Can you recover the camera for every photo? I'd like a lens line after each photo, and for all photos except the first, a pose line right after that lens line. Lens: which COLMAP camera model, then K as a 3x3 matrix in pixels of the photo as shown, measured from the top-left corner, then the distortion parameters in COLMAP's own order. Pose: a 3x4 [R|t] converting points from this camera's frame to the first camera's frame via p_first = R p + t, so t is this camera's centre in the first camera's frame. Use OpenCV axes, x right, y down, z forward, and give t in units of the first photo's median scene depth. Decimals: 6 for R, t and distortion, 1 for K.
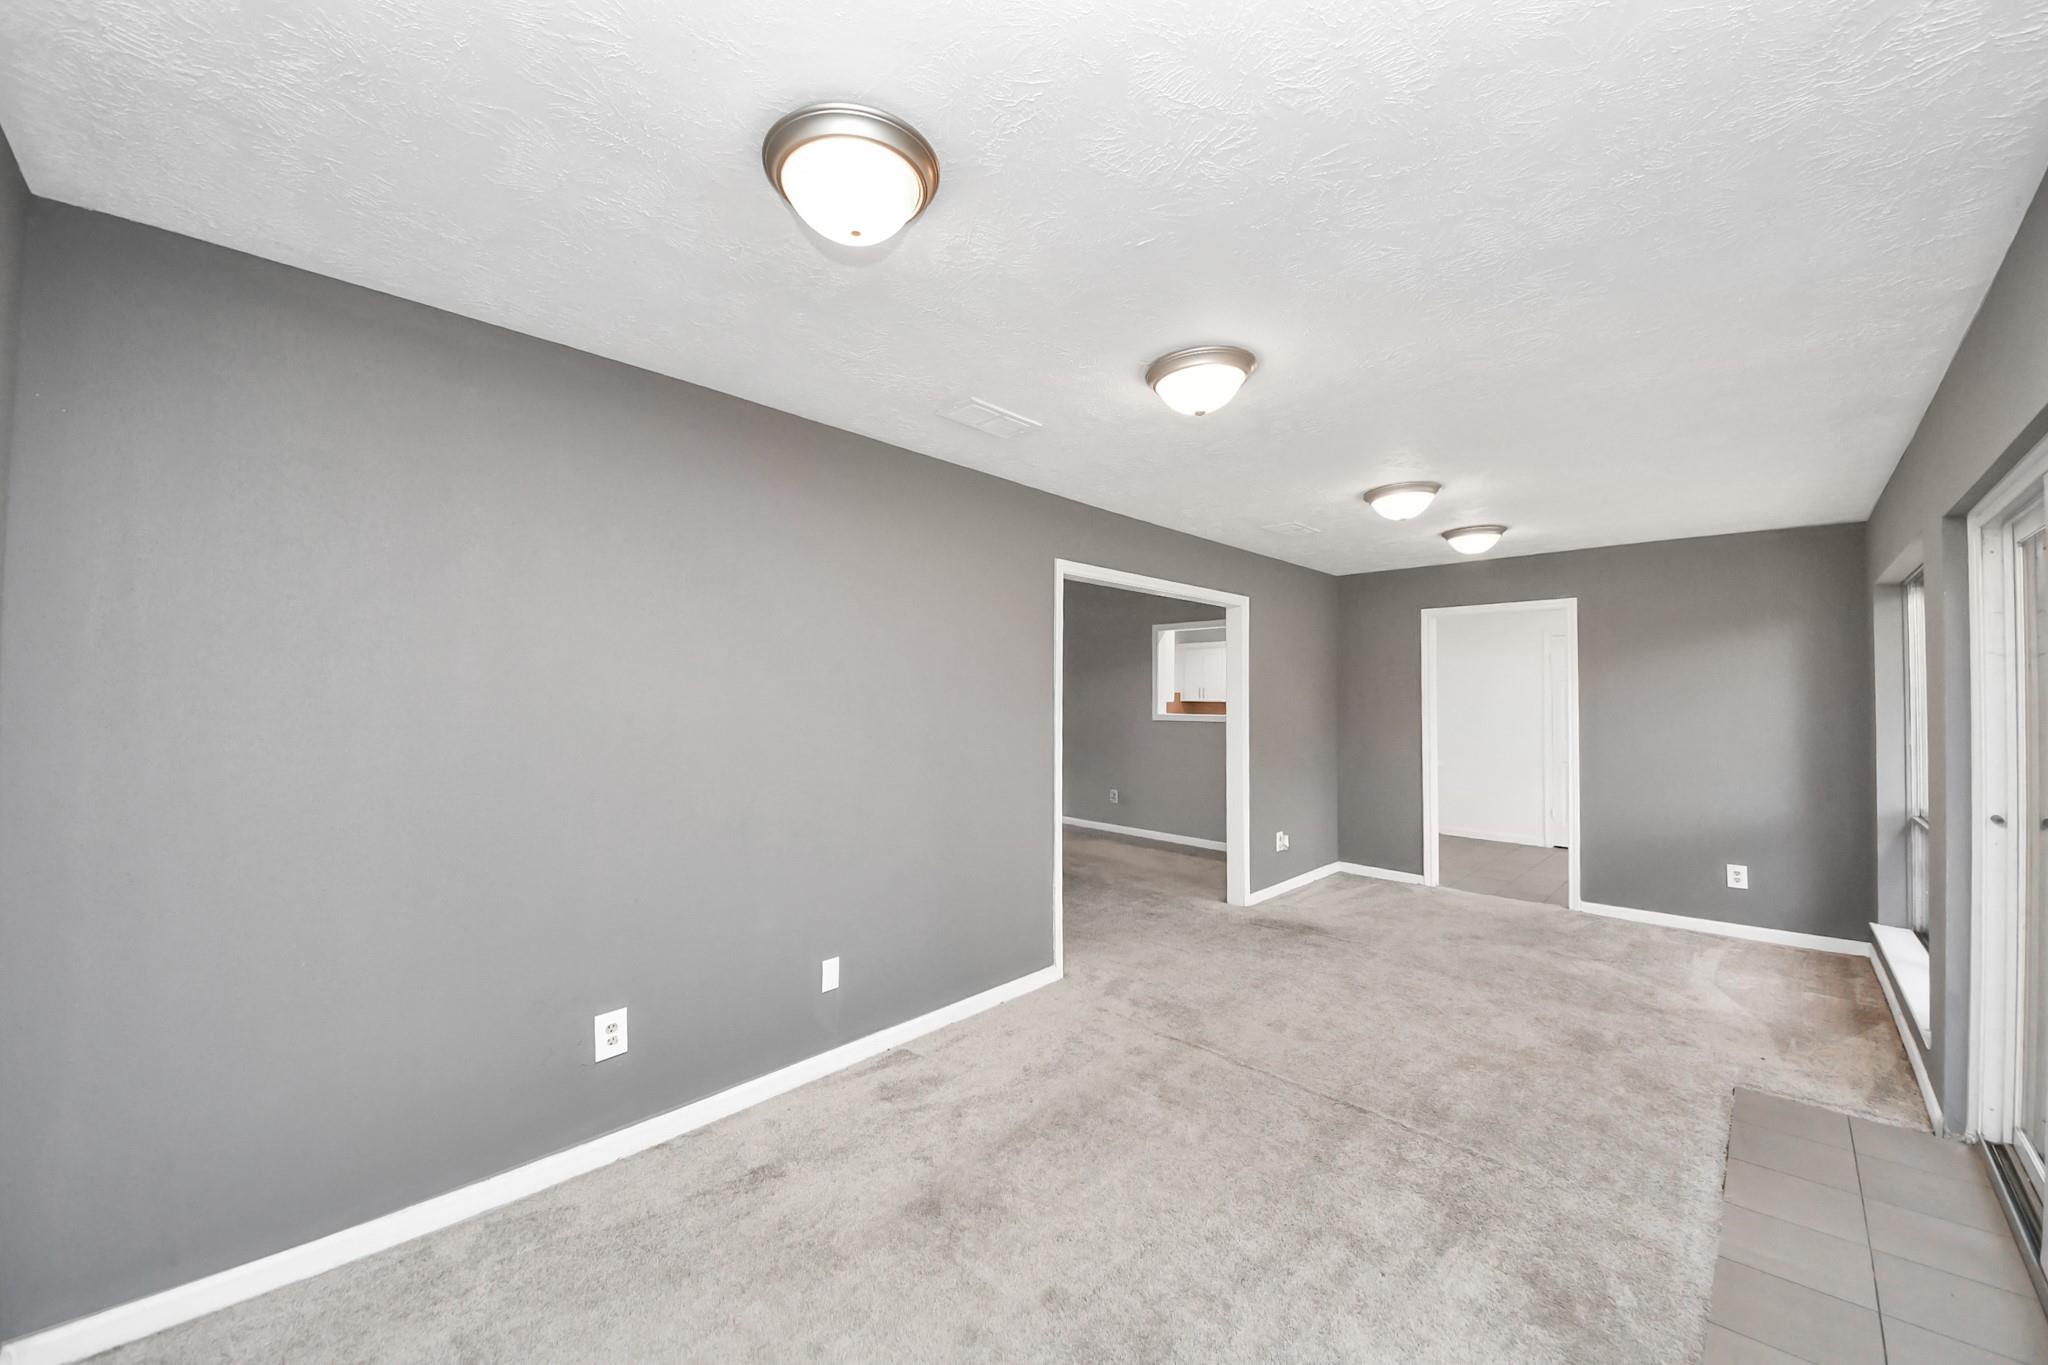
lens RADIAL K [[758.1, 0, 1041.8], [0, 758.1, 683.0], [0, 0, 1]] dist [0.000781, -0.000349]
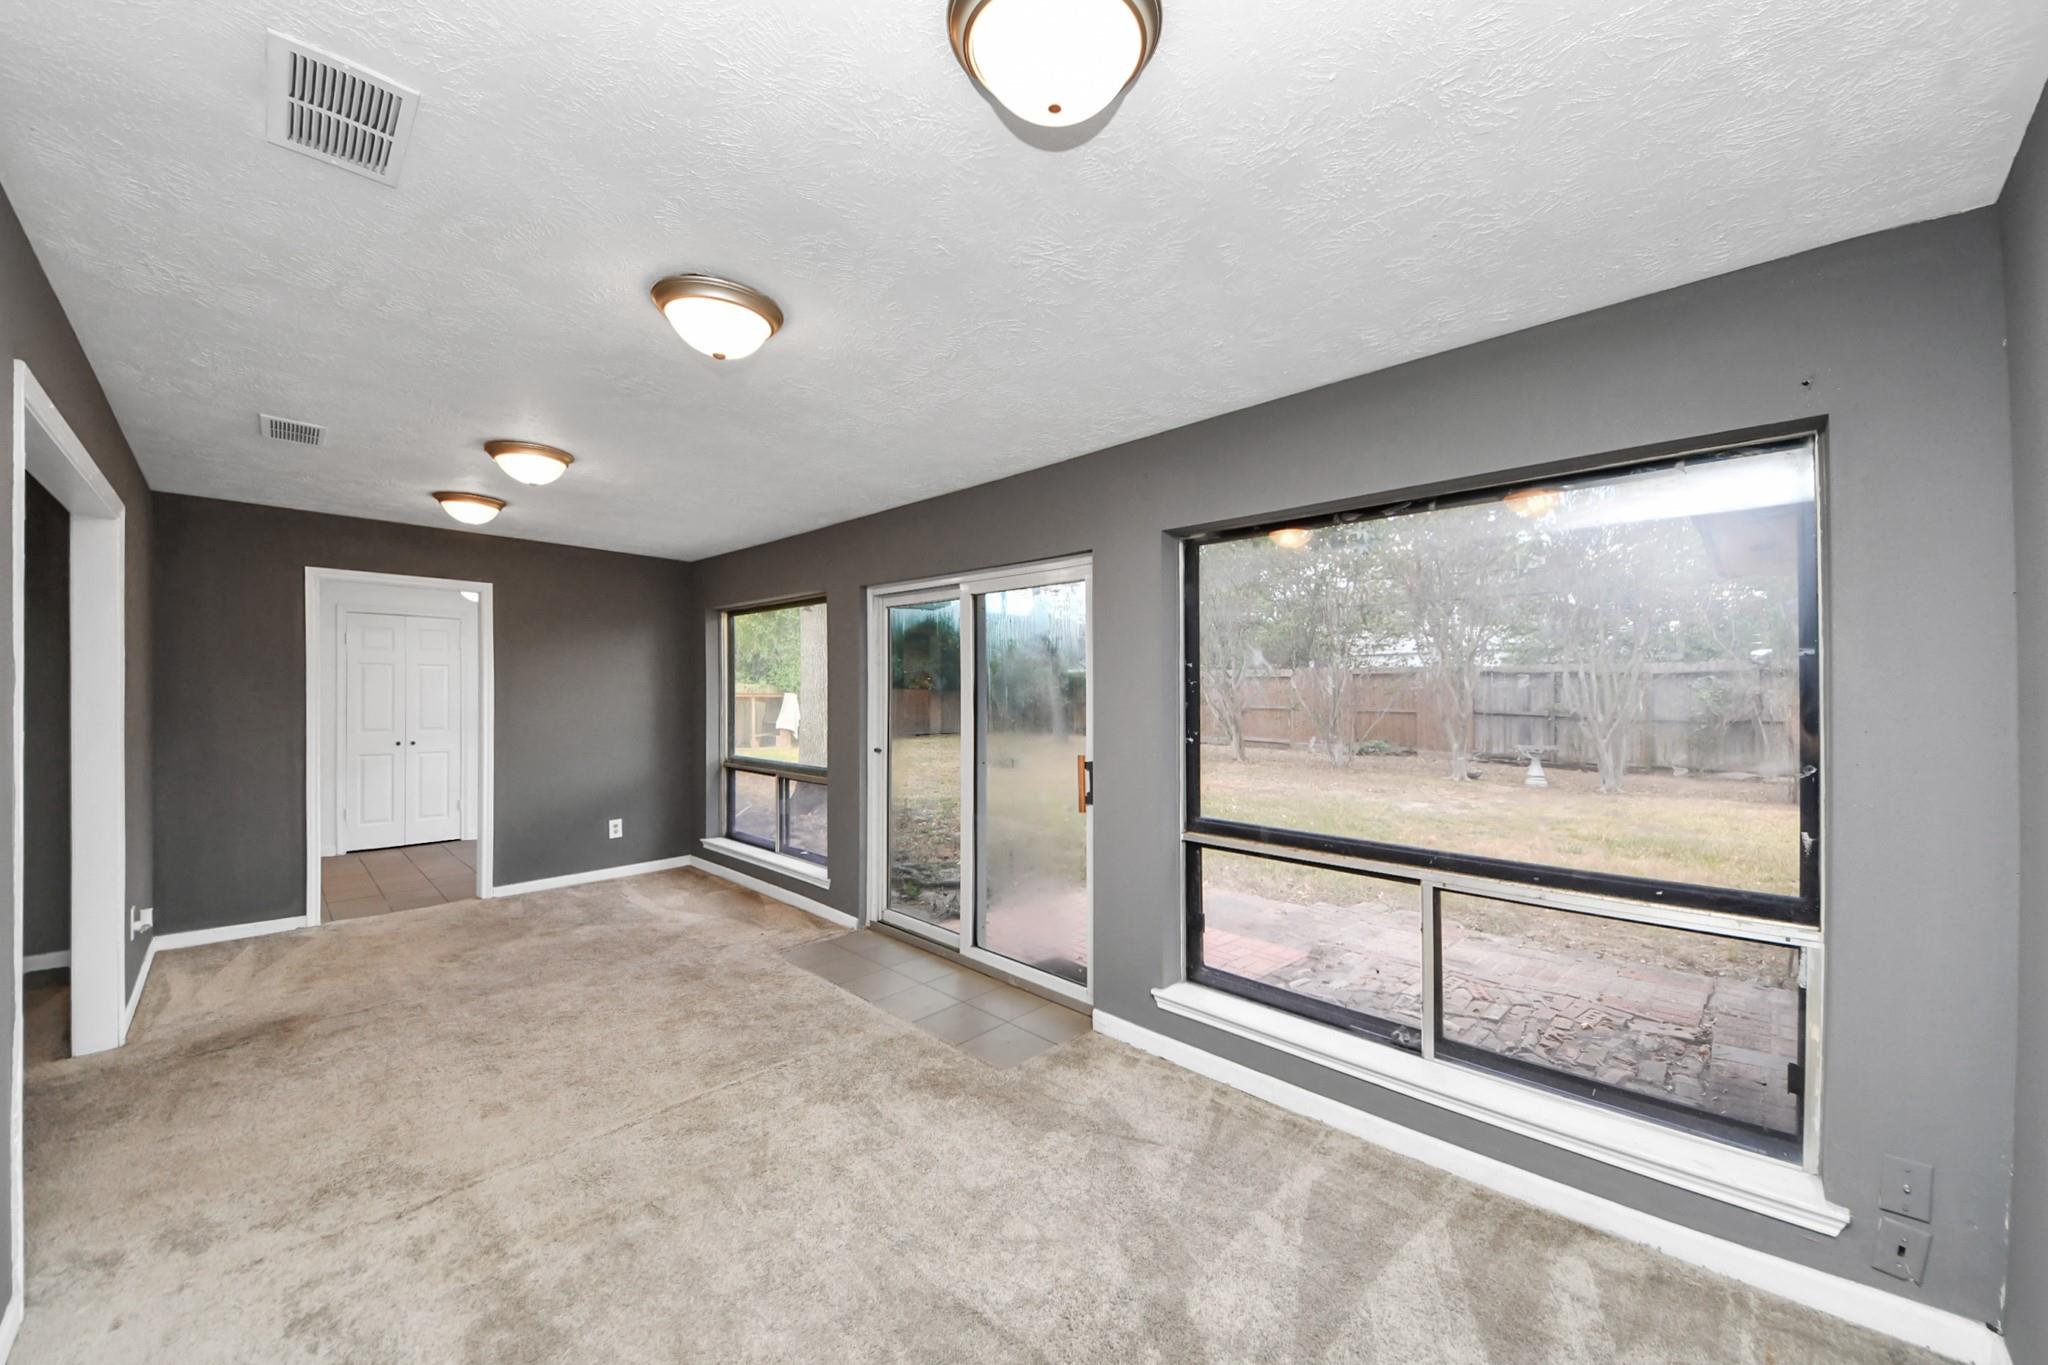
lens RADIAL K [[758.1, 0, 1041.8], [0, 758.1, 683.0], [0, 0, 1]] dist [0.000781, -0.000349]
pose [[-0.016832, 0.001395, 0.999857, -0.381751], [-0.021622, 0.999765, -0.001759, 0.004327], [-0.999624, -0.021649, -0.016798, 0.372091]]
